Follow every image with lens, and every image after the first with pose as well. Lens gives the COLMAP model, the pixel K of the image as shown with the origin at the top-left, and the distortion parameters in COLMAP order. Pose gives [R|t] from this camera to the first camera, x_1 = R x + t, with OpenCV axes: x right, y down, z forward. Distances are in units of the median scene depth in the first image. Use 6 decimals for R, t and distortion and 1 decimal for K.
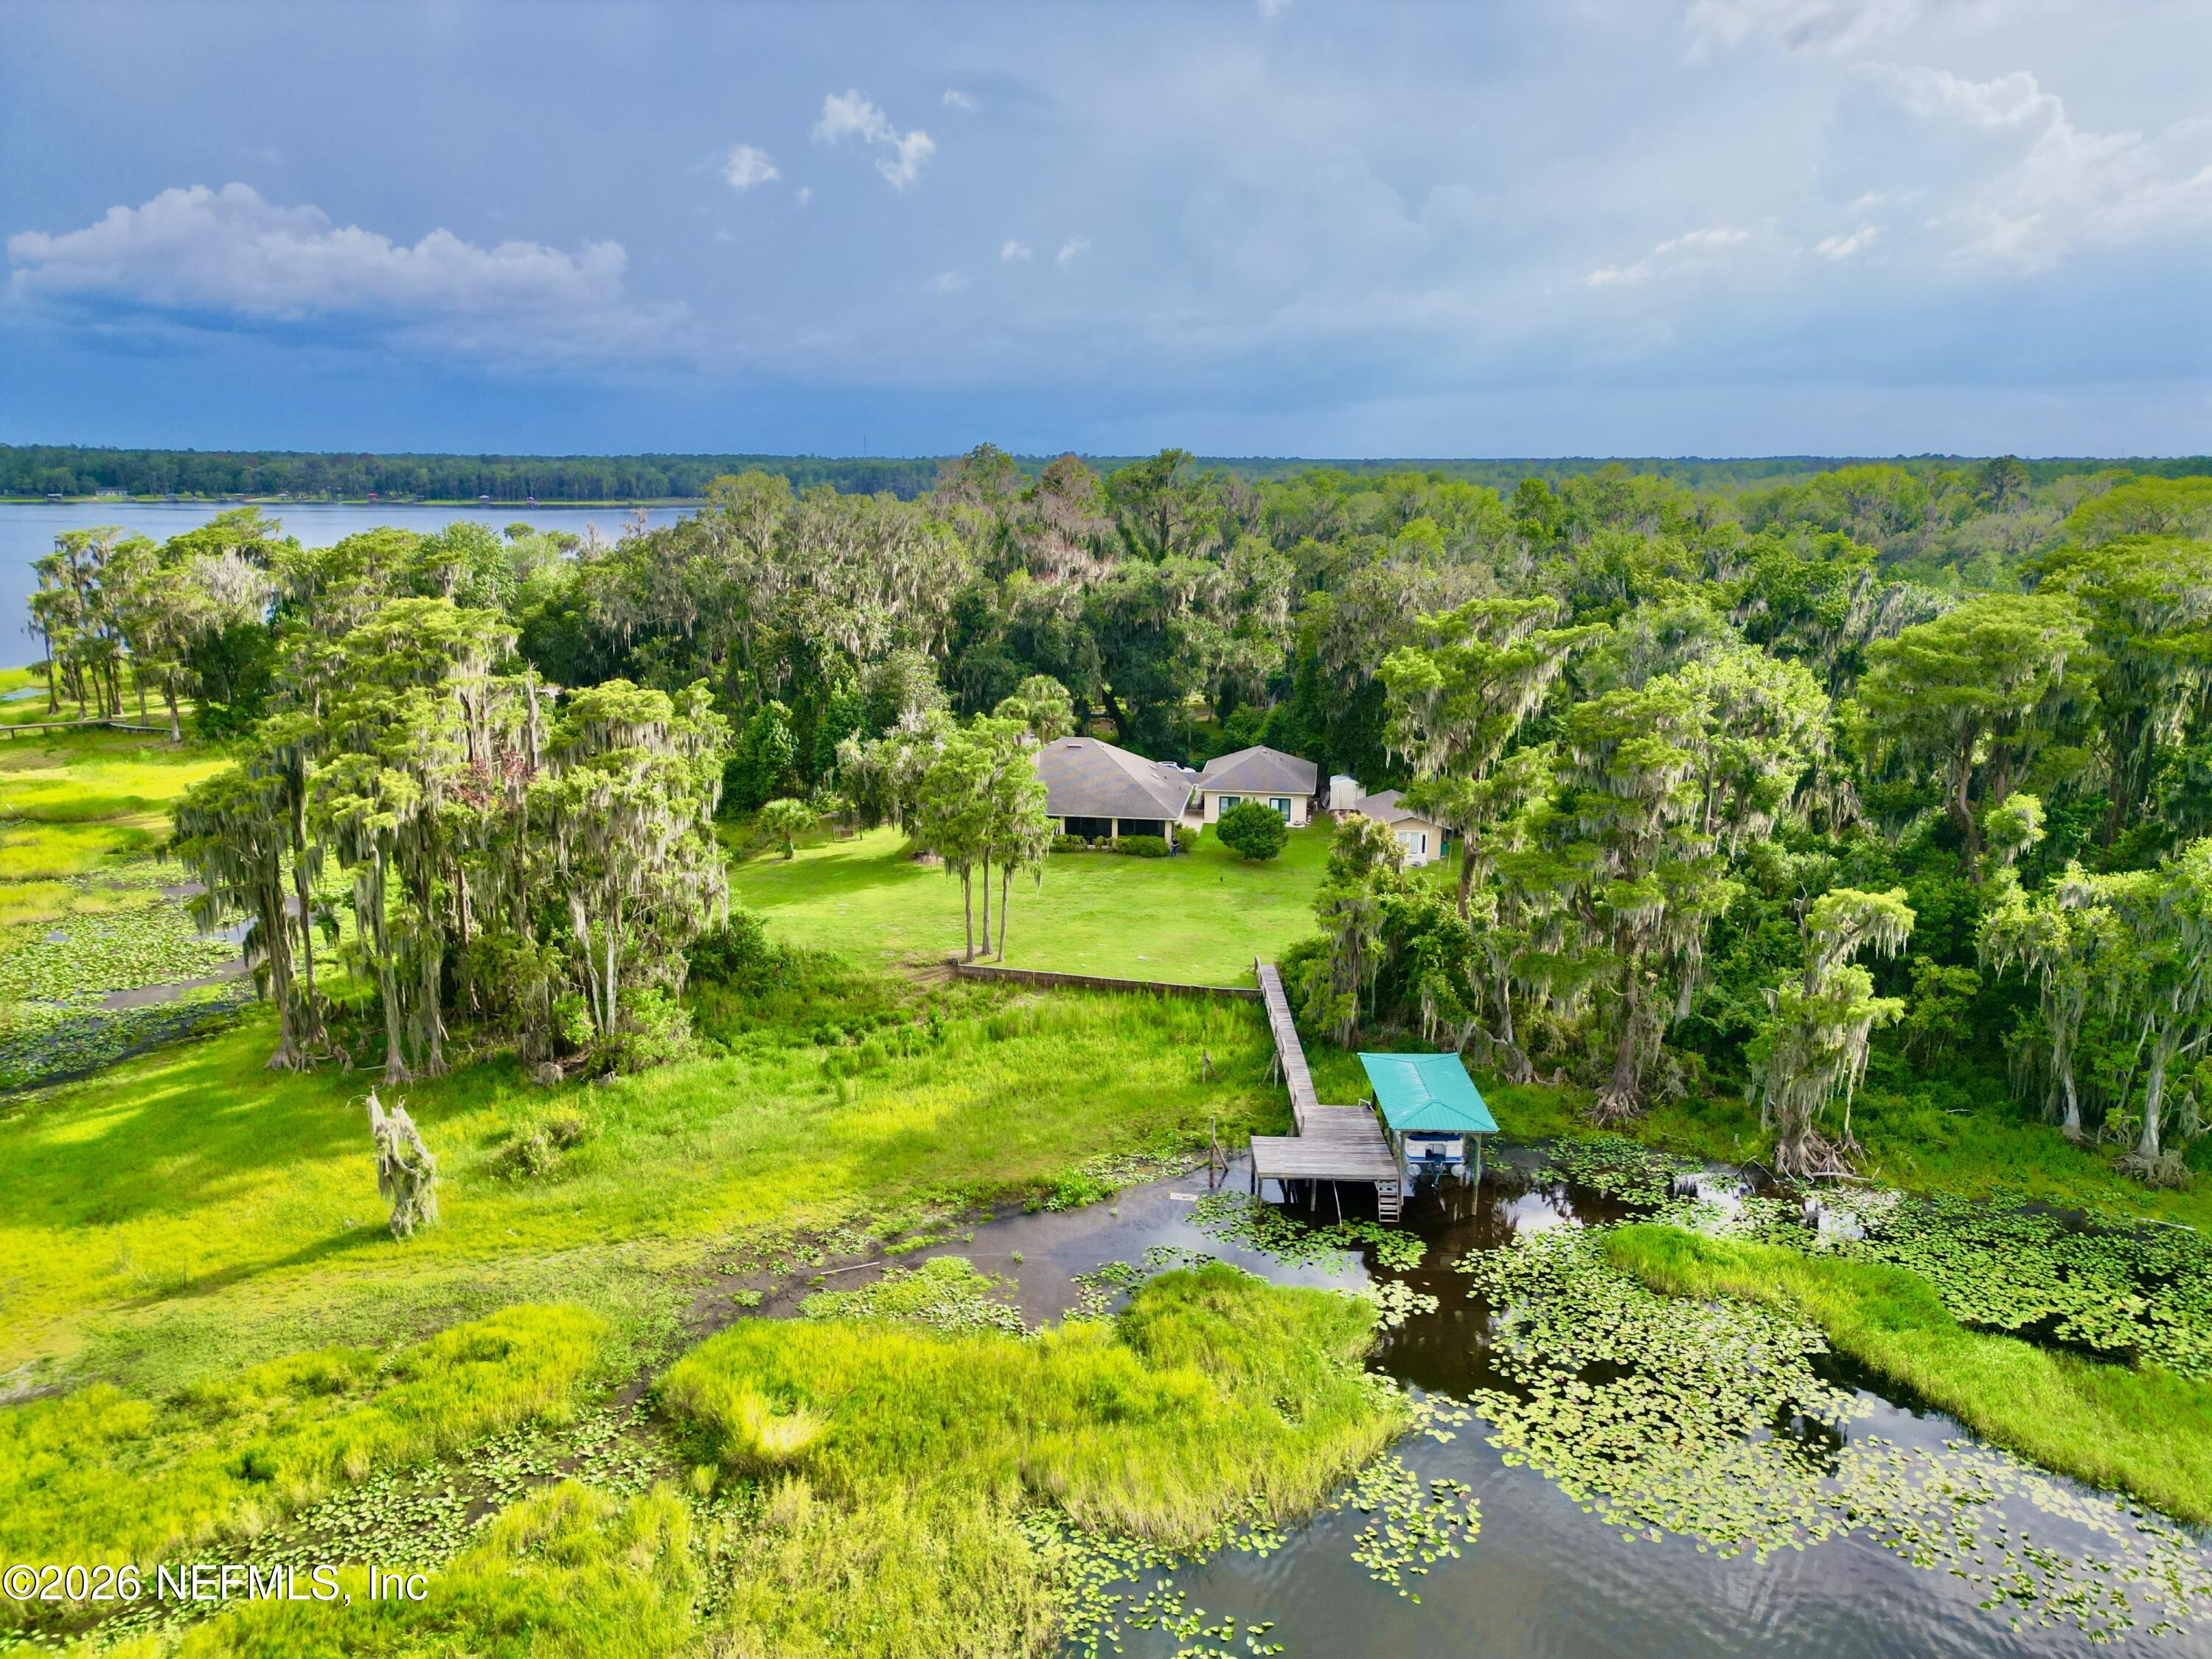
lens RADIAL K [[1546.4, 0, 1097.8], [0, 1546.4, 828.1], [0, 0, 1]] dist [0.044563, -0.026334]
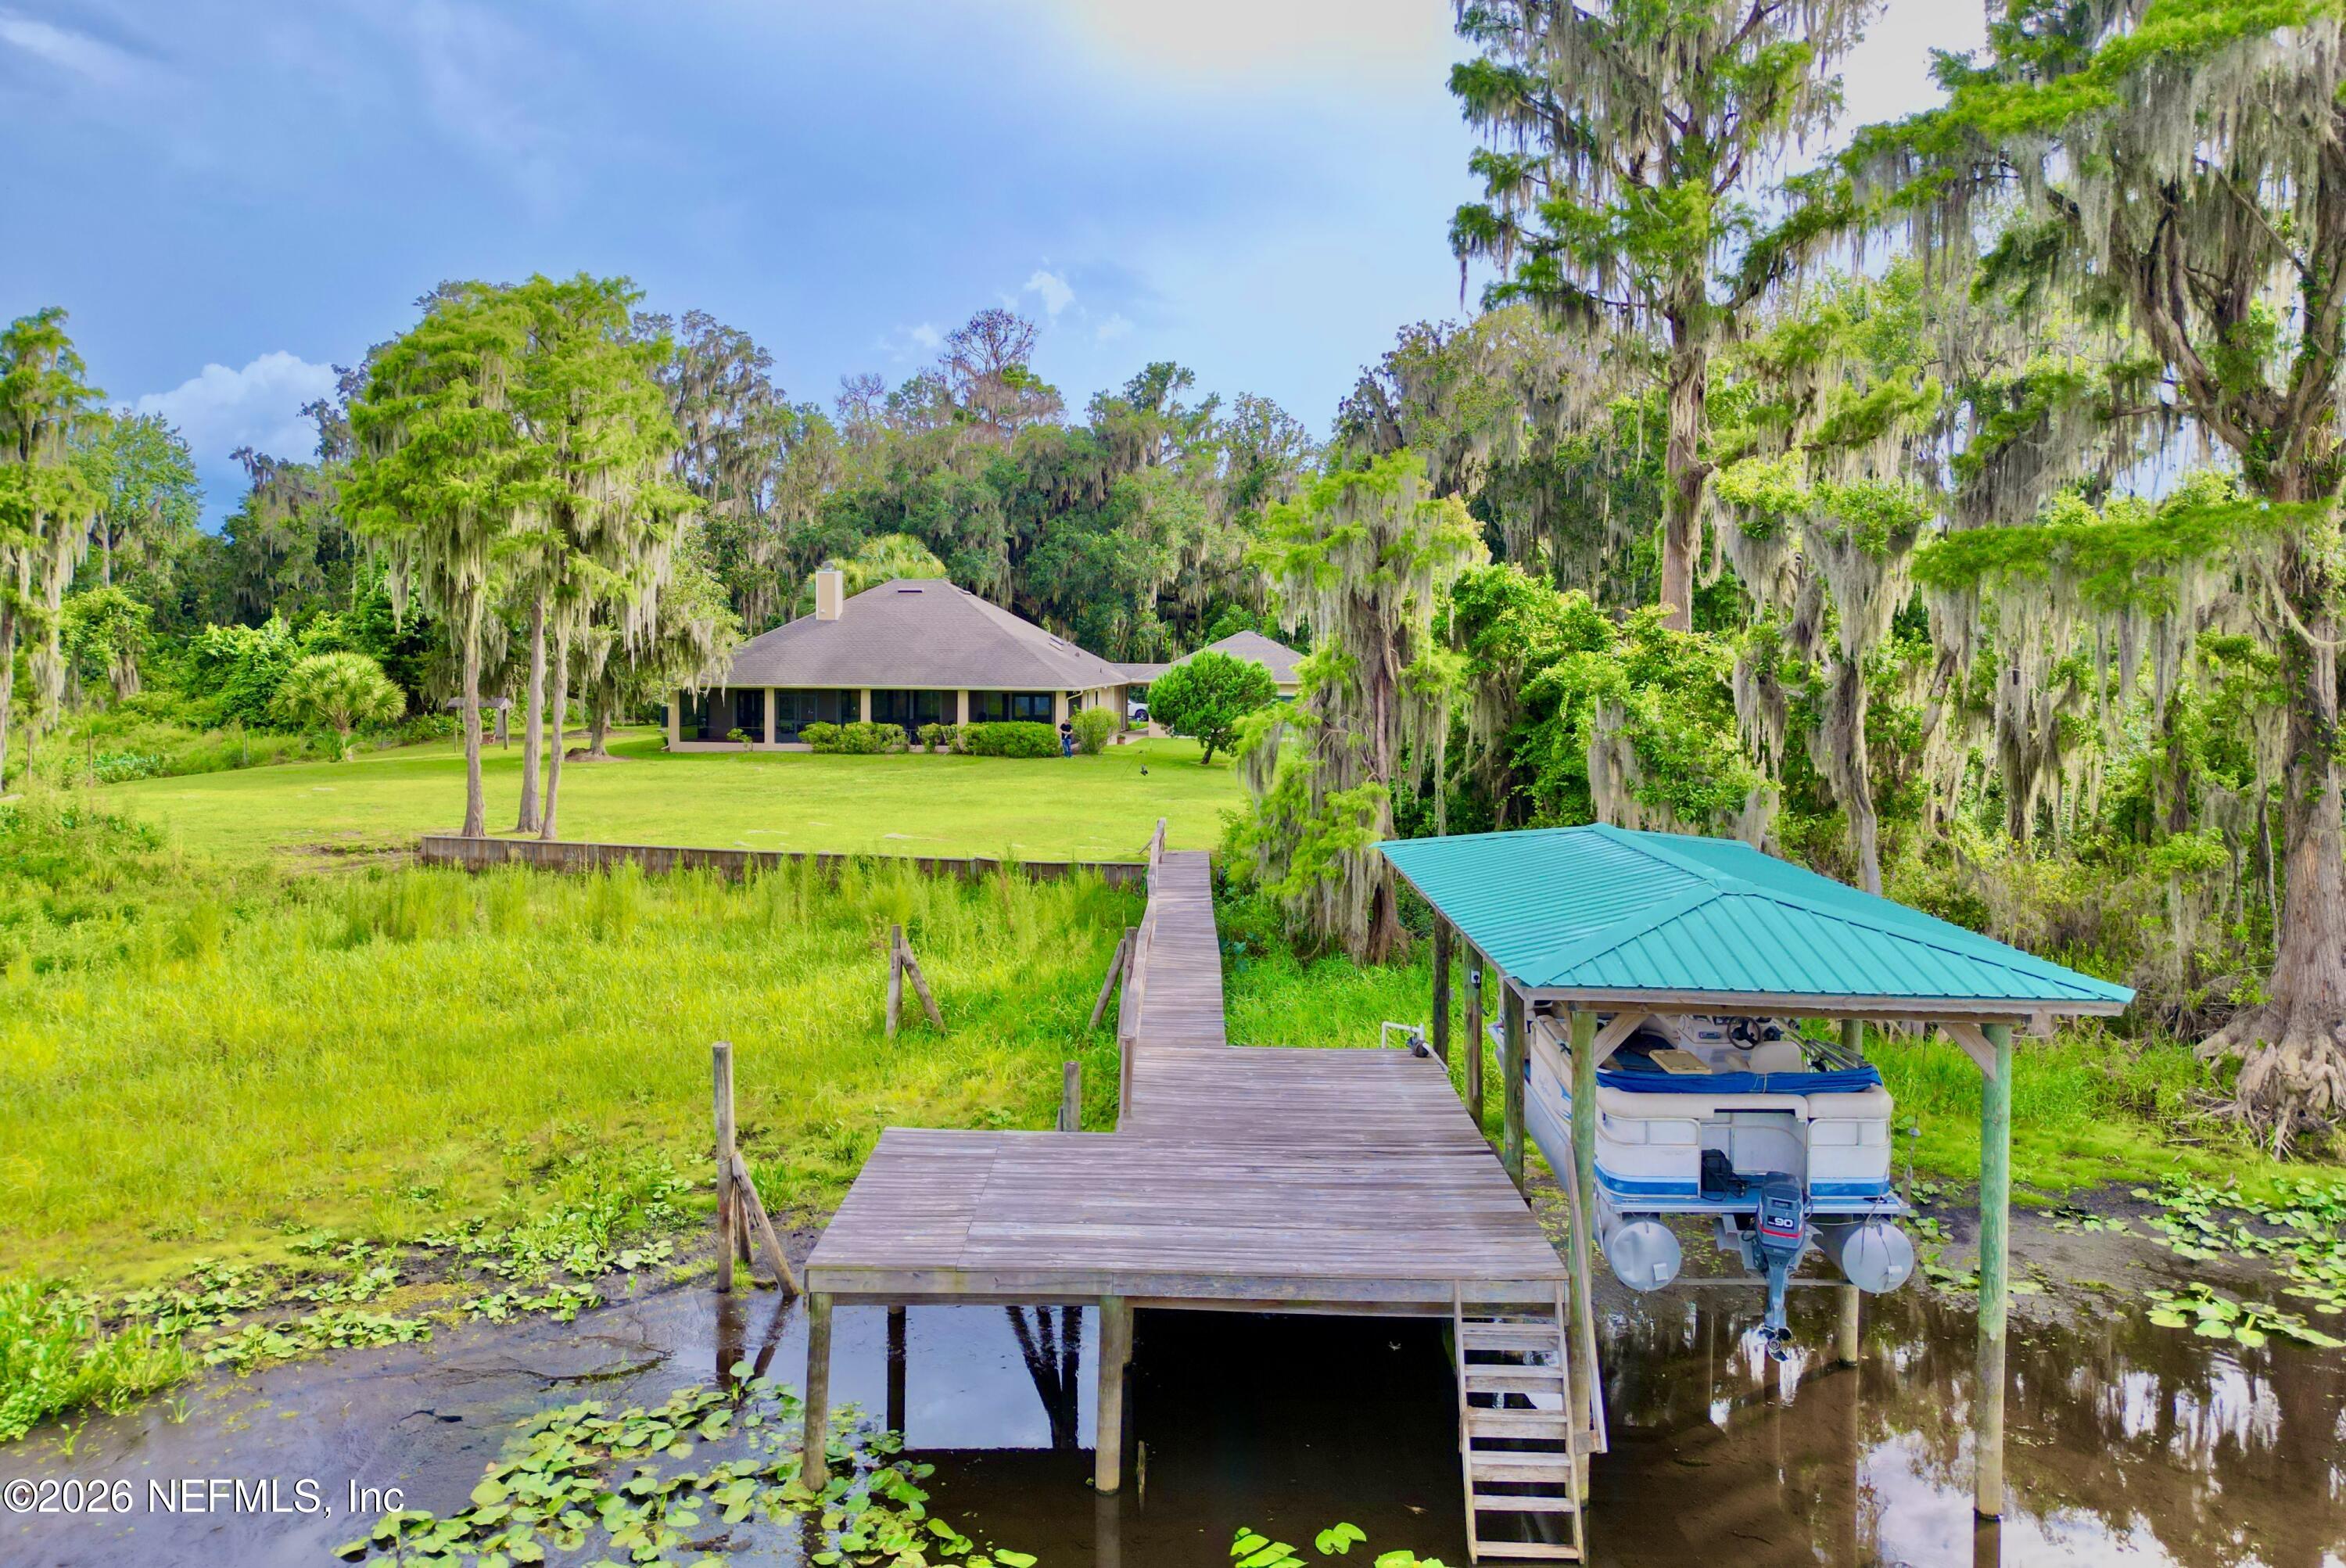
lens RADIAL K [[1641.2, 0, 1179.6], [0, 1641.2, 697.5], [0, 0, 1]] dist [0.049966, -0.036982]
pose [[0.999950, 0.005453, 0.008399, 0.124302], [-0.003657, 0.979652, -0.200670, 0.166573], [-0.009322, 0.200629, 0.979623, 0.676906]]
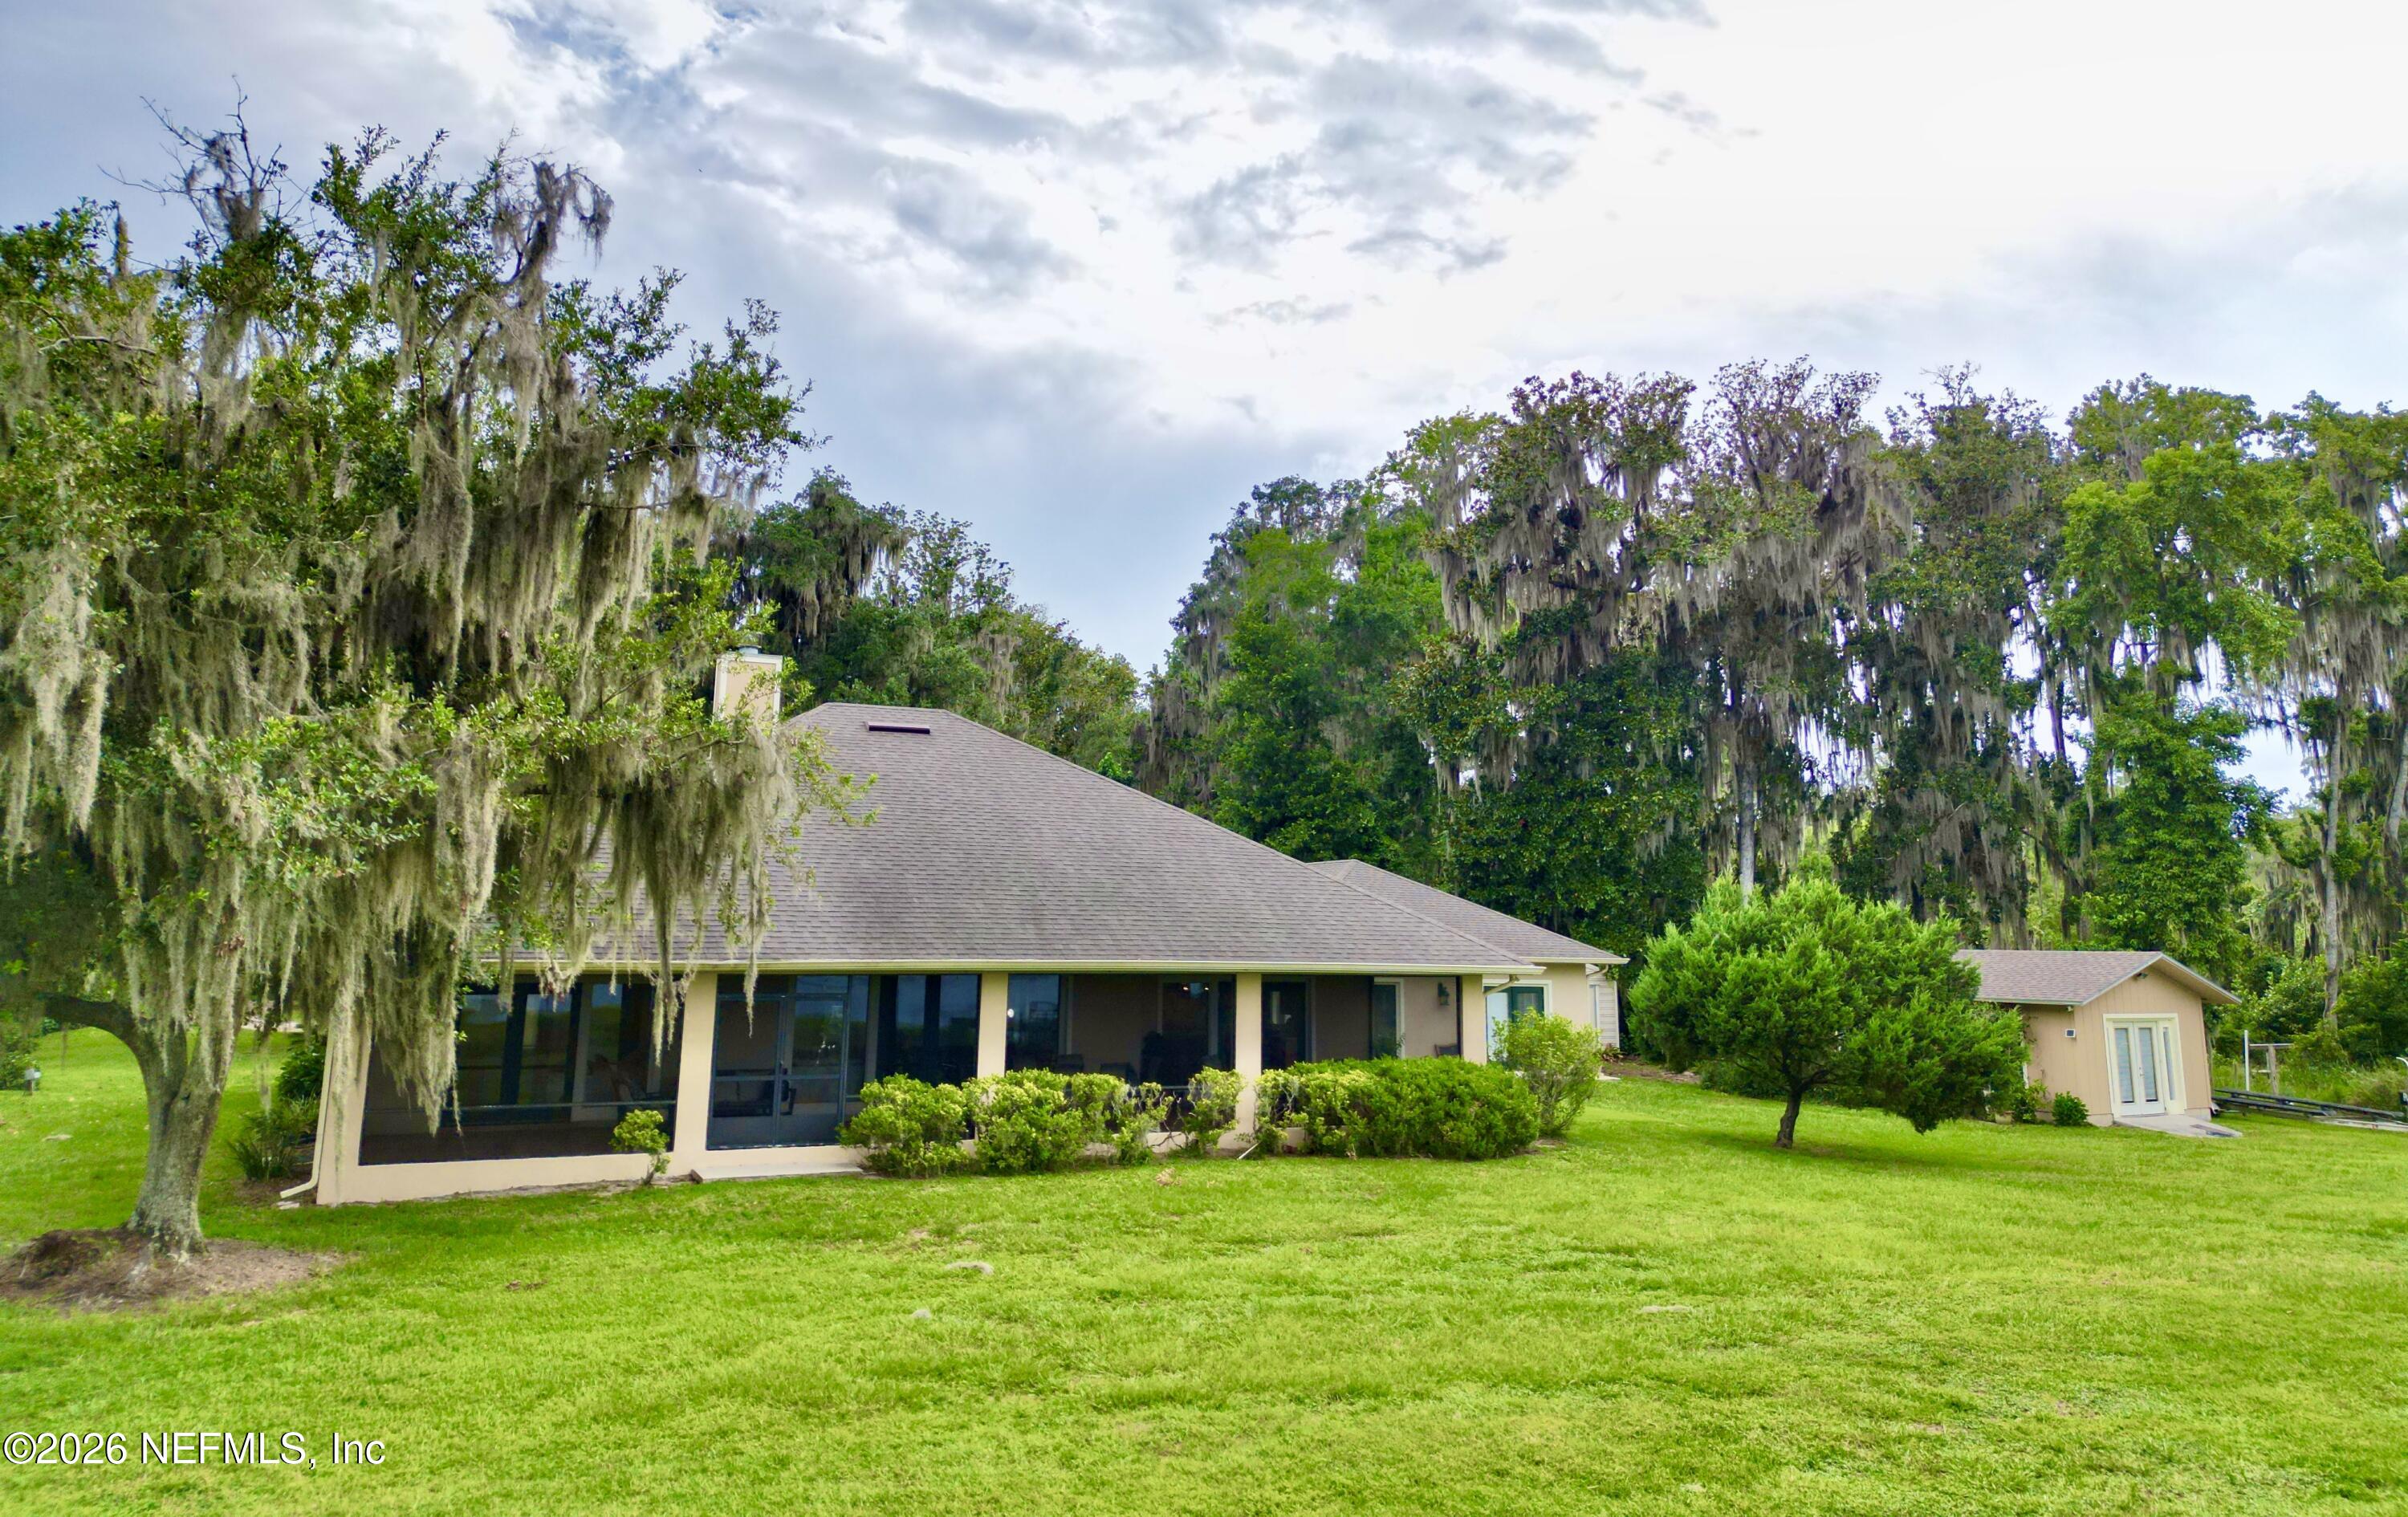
lens RADIAL K [[1675.6, 0, 1168.0], [0, 1675.6, 630.0], [0, 0, 1]] dist [0.031158, -0.000039]
pose [[0.838958, 0.108649, 0.533239, -0.183697], [0.115597, 0.921926, -0.369717, 0.047526], [-0.531776, 0.371818, 0.760898, 1.256089]]
